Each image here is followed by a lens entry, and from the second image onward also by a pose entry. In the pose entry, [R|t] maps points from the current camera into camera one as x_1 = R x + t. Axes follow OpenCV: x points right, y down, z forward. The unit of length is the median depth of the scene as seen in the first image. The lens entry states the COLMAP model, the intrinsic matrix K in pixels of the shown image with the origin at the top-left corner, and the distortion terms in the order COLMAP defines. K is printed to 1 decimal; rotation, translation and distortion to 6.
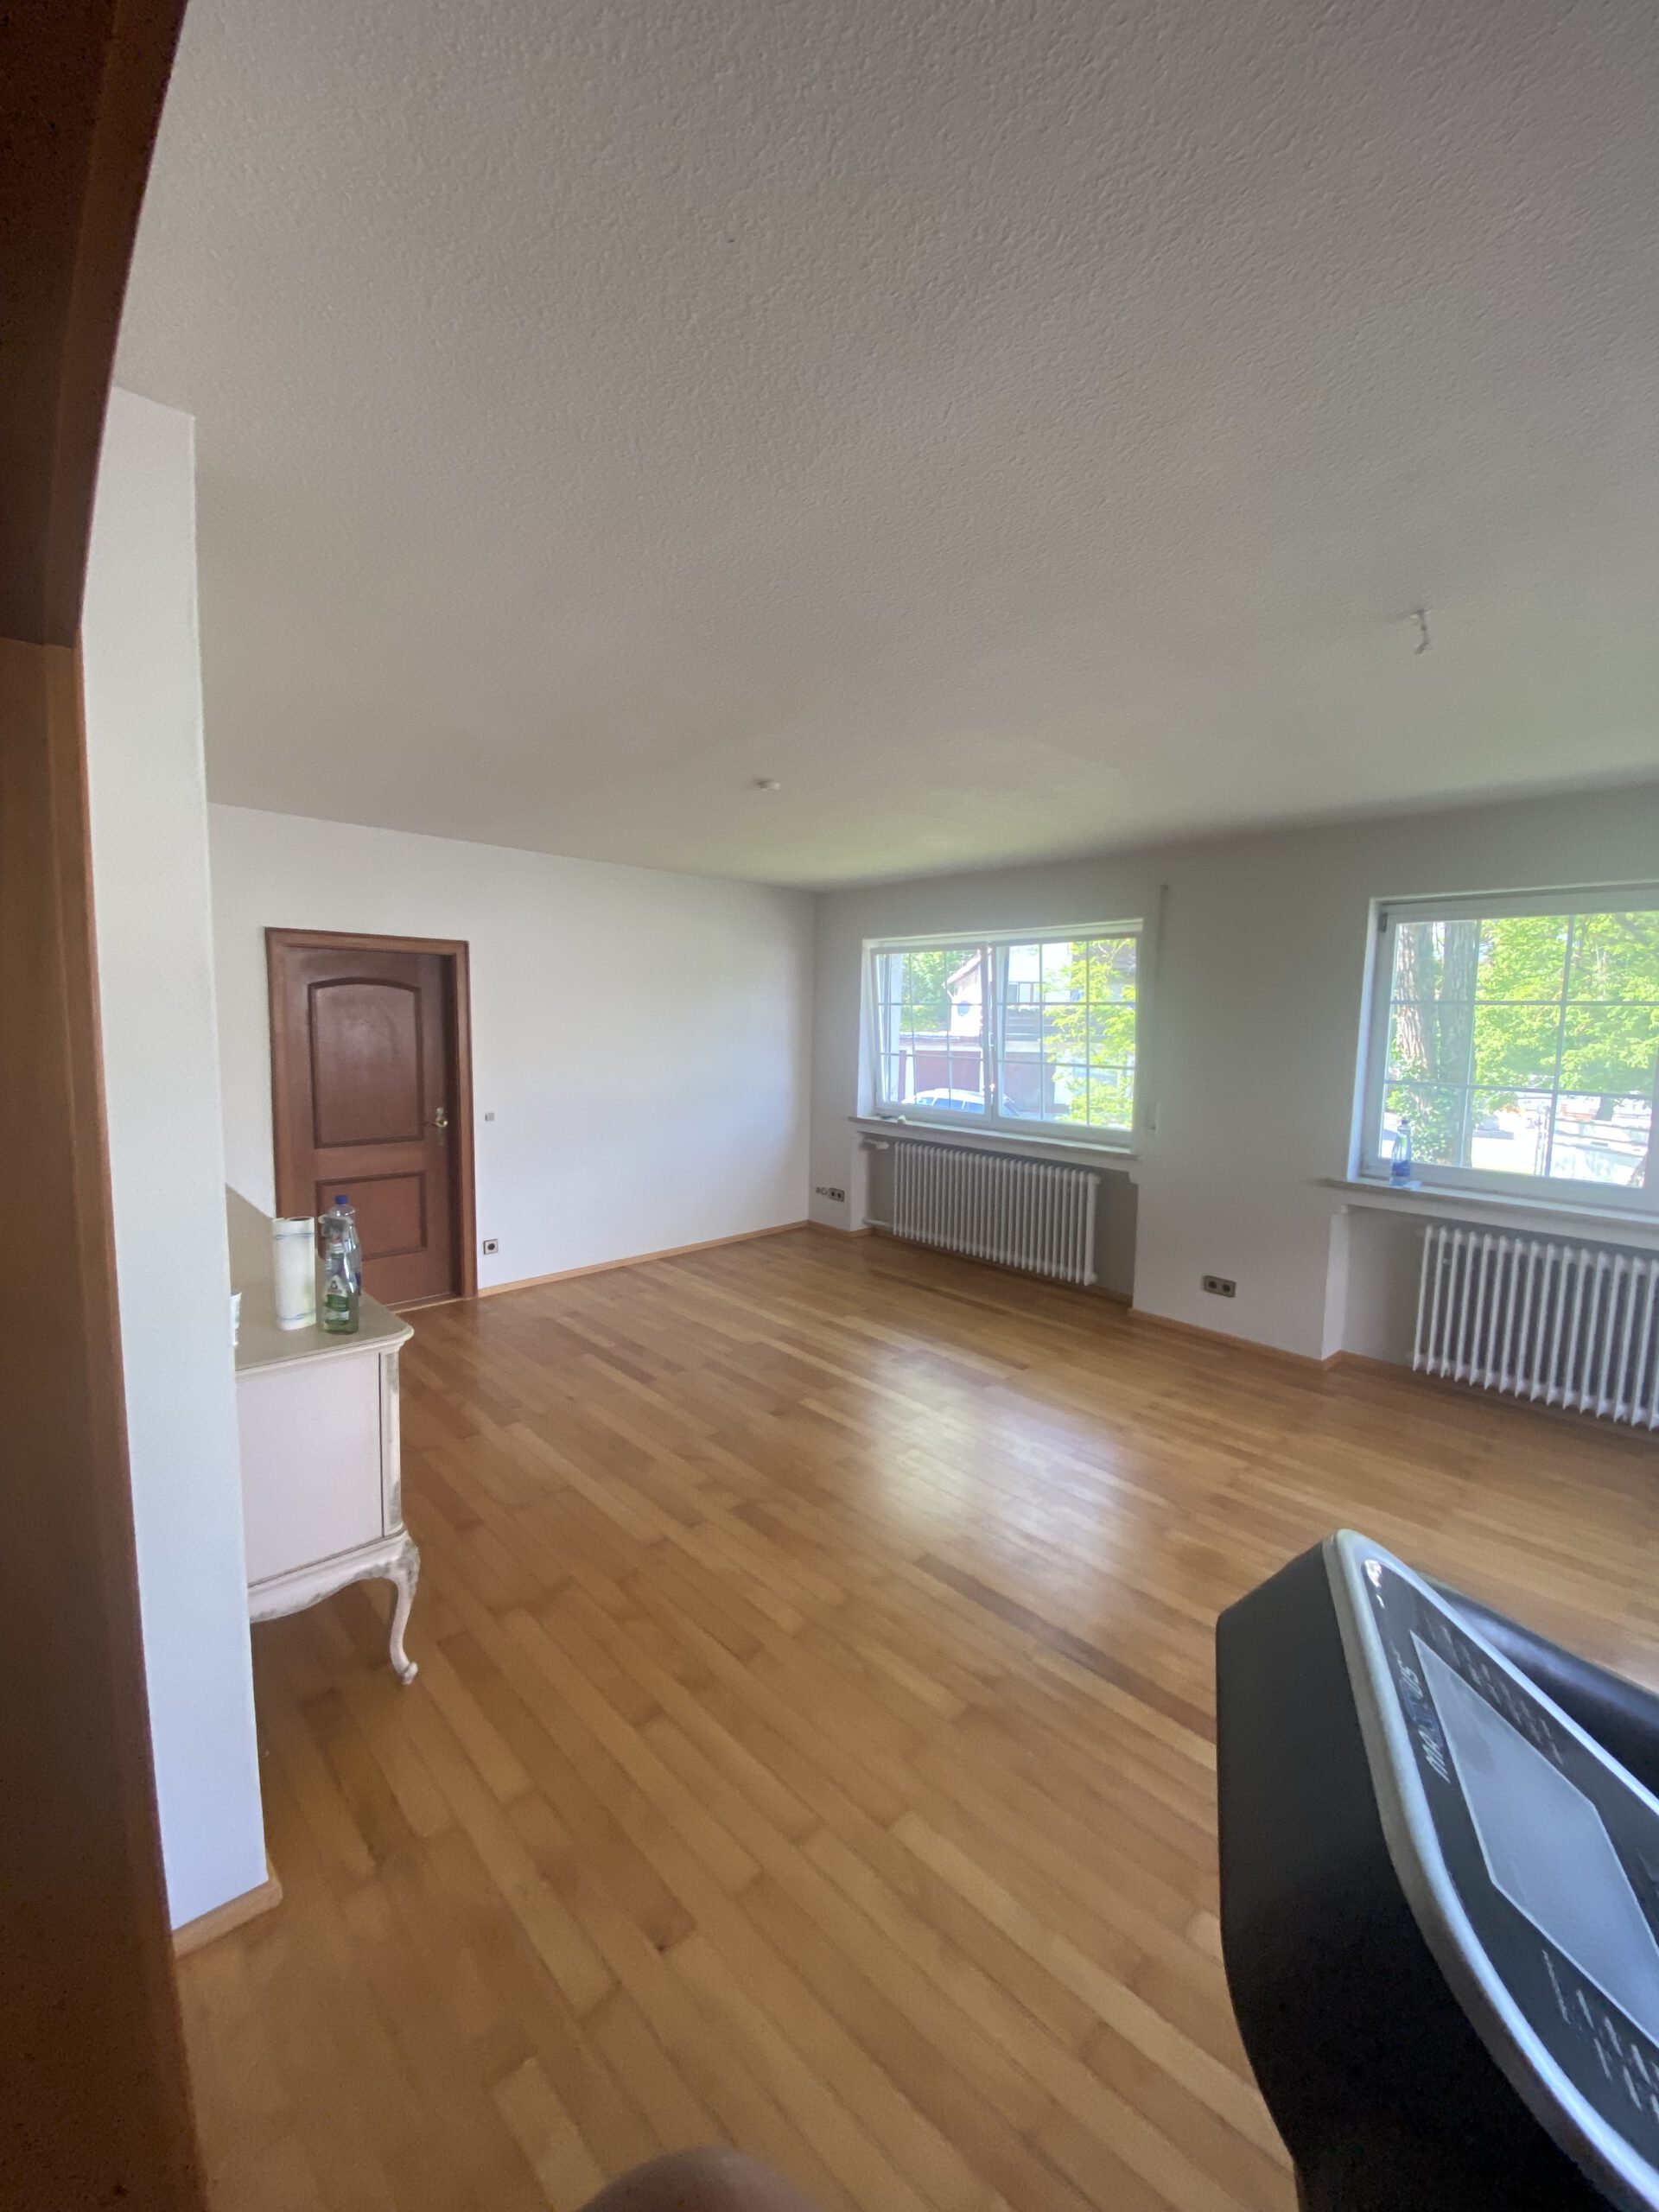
lens RADIAL K [[893.1, 0, 829.3], [0, 893.1, 1108.3], [0, 0, 1]] dist [0.002662, -0.000122]
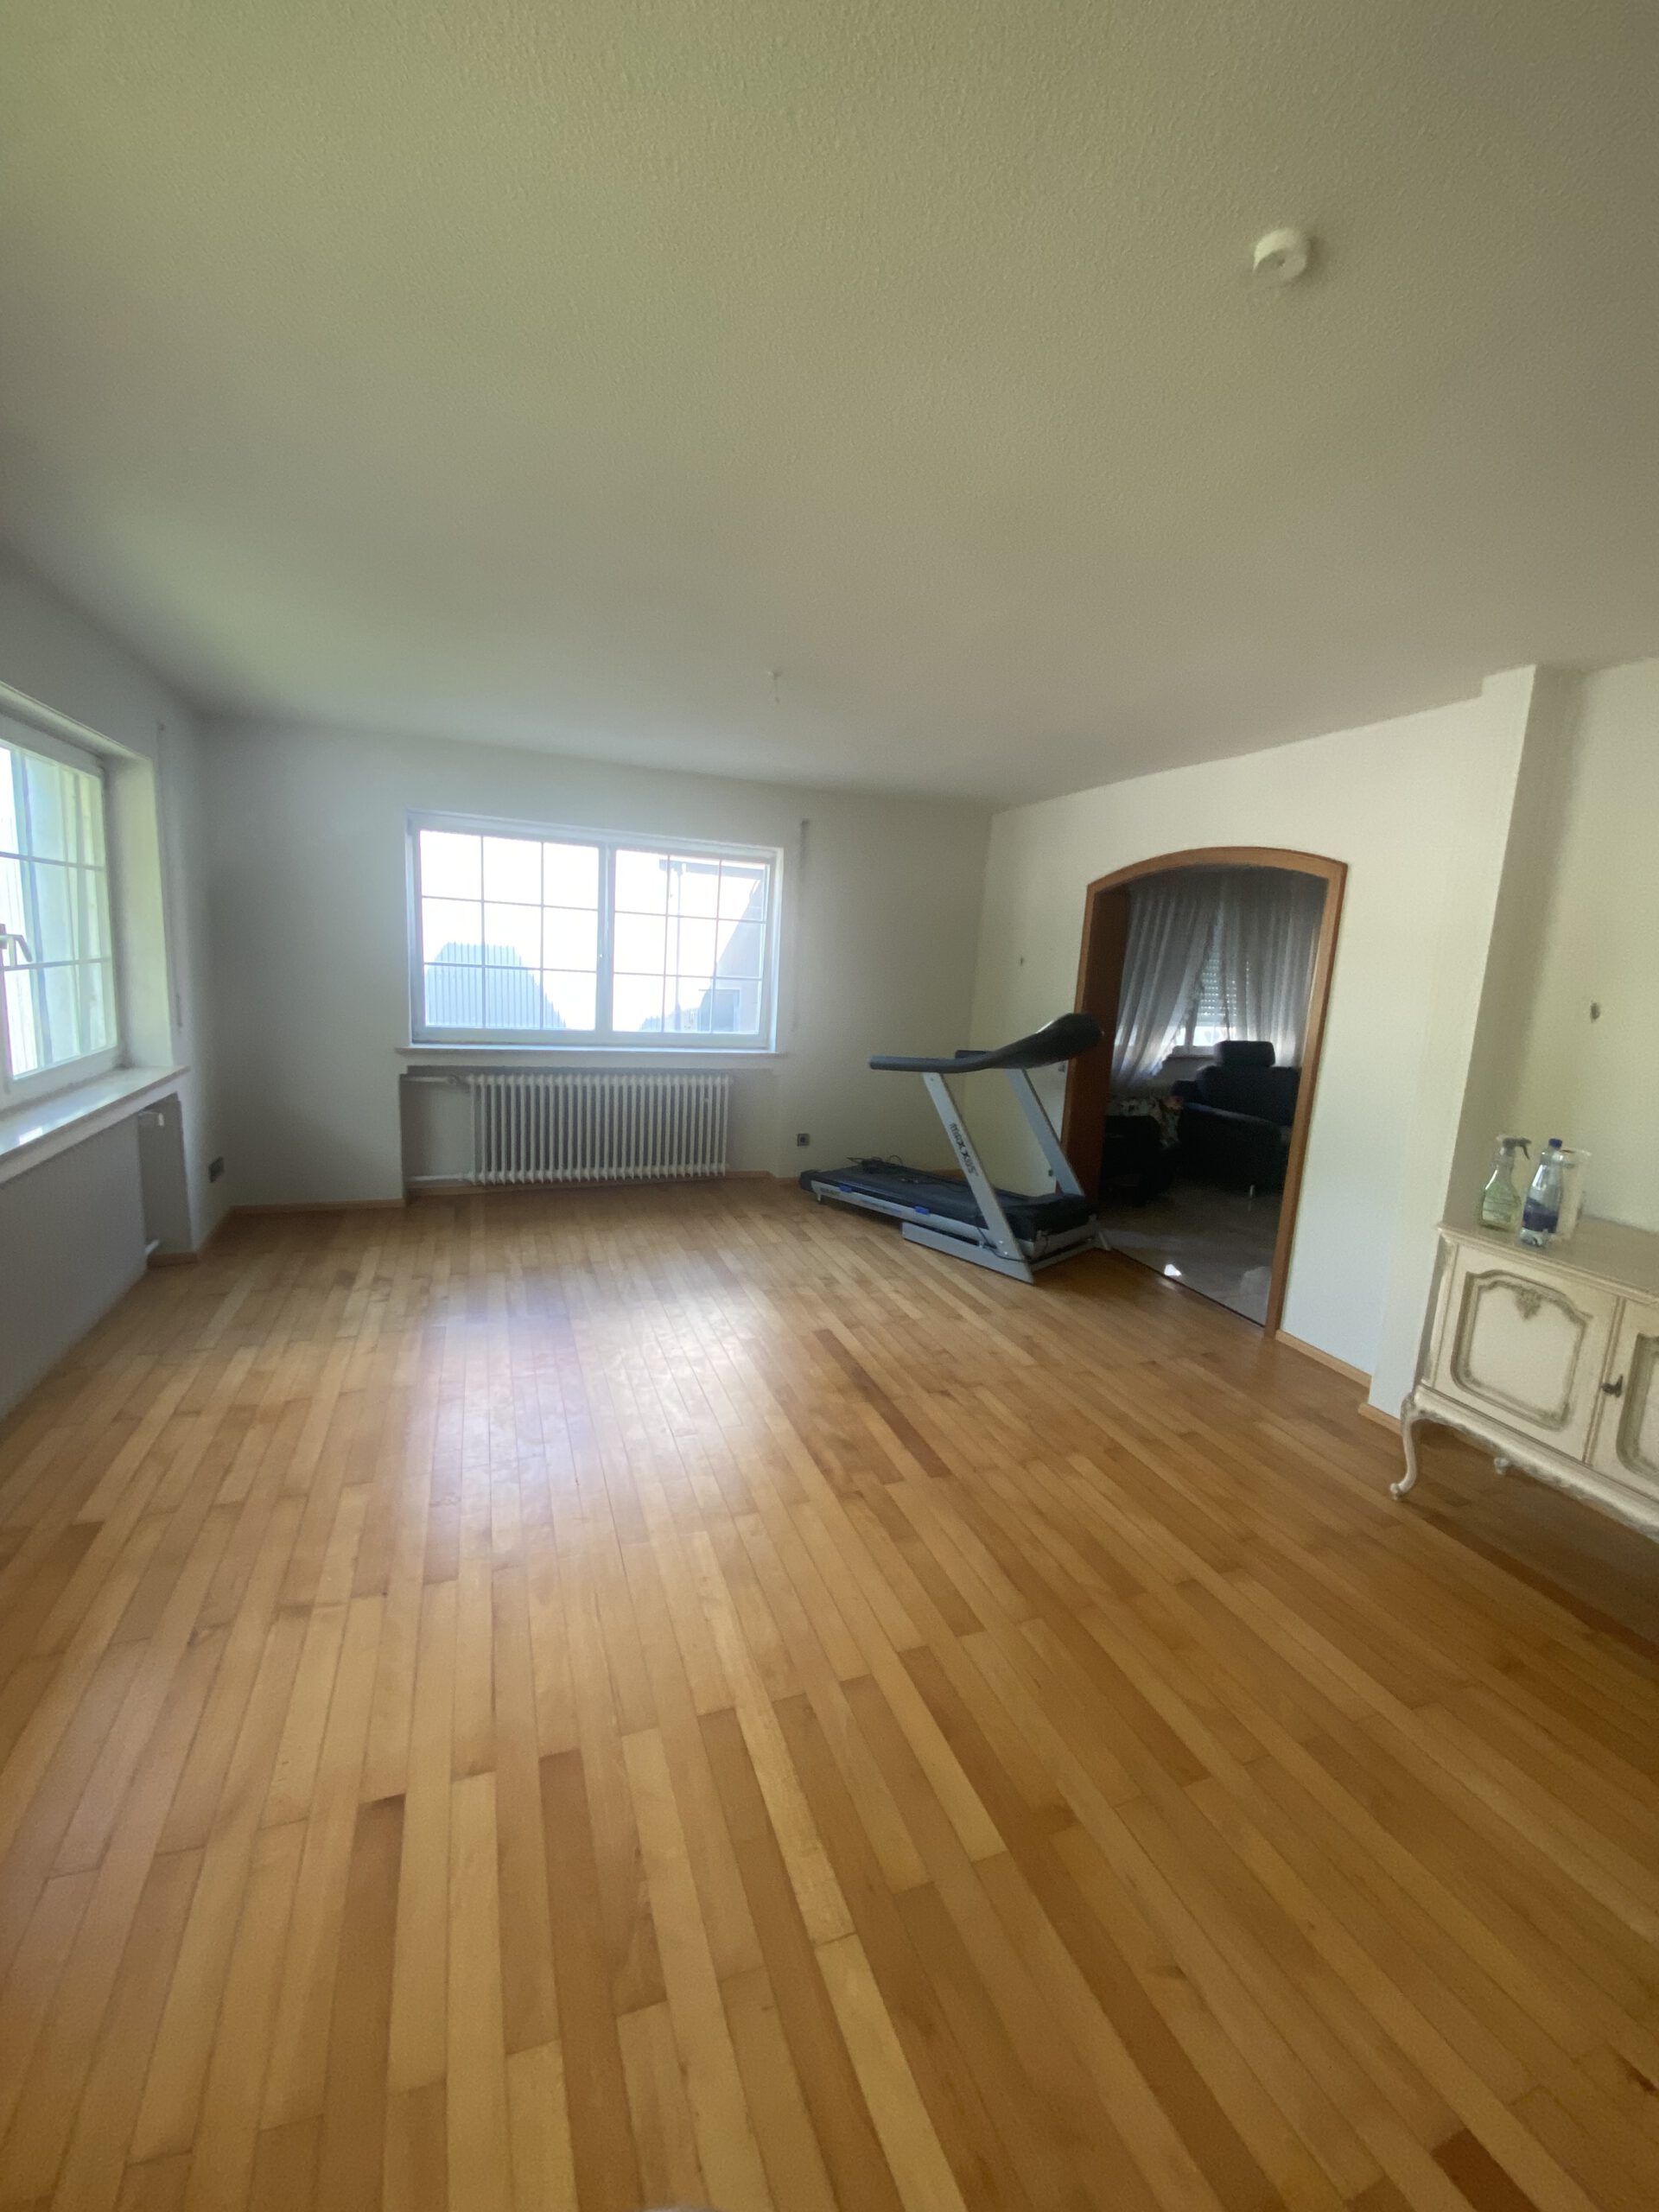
lens RADIAL K [[893.1, 0, 830.9], [0, 893.1, 1100.1], [0, 0, 1]] dist [0.002662, -0.000122]
pose [[-0.925685, -0.126110, 0.356655, -0.099320], [-0.028914, 0.963626, 0.265685, -0.189704], [-0.377188, 0.235628, -0.895661, 2.061418]]
